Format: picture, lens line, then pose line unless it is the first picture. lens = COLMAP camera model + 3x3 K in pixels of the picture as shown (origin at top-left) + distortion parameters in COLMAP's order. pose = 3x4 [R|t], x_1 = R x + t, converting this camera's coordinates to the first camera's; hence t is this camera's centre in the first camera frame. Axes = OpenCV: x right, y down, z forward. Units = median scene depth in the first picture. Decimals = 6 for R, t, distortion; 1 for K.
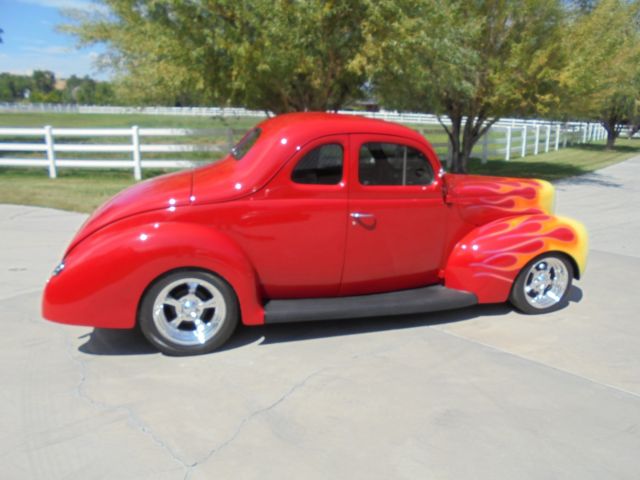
lens RADIAL K [[490.2, 0, 322.4], [0, 490.2, 242.9], [0, 0, 1]] dist [-0.112709, 0.086863]
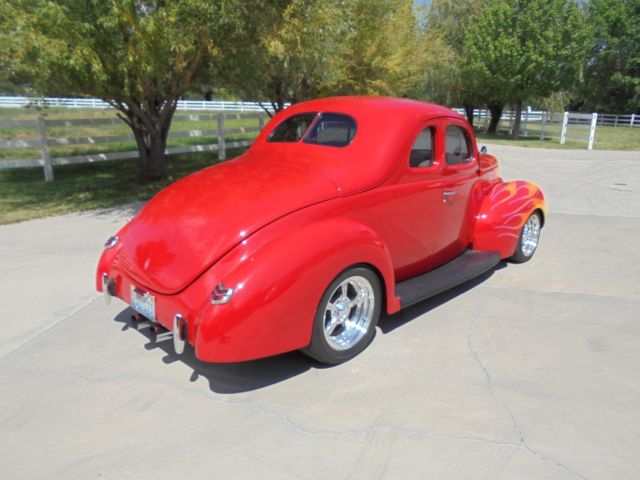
lens RADIAL K [[490.2, 0, 322.4], [0, 490.2, 242.9], [0, 0, 1]] dist [-0.112709, 0.086863]
pose [[0.863442, -0.141153, 0.484297, -0.629027], [0.127275, 0.989952, 0.061615, -0.044324], [-0.488128, 0.008437, 0.872731, 0.182214]]
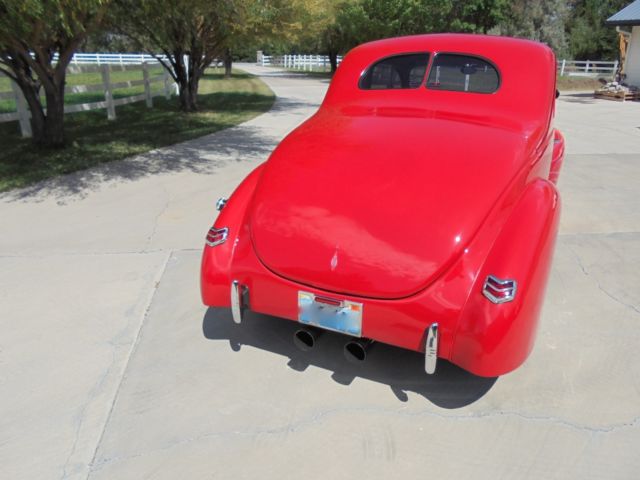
lens RADIAL K [[490.2, 0, 322.4], [0, 490.2, 242.9], [0, 0, 1]] dist [-0.112709, 0.086863]
pose [[0.663748, -0.280880, 0.693214, -0.888630], [0.193229, 0.959742, 0.203858, -0.133987], [-0.722566, -0.001362, 0.691300, 0.598728]]
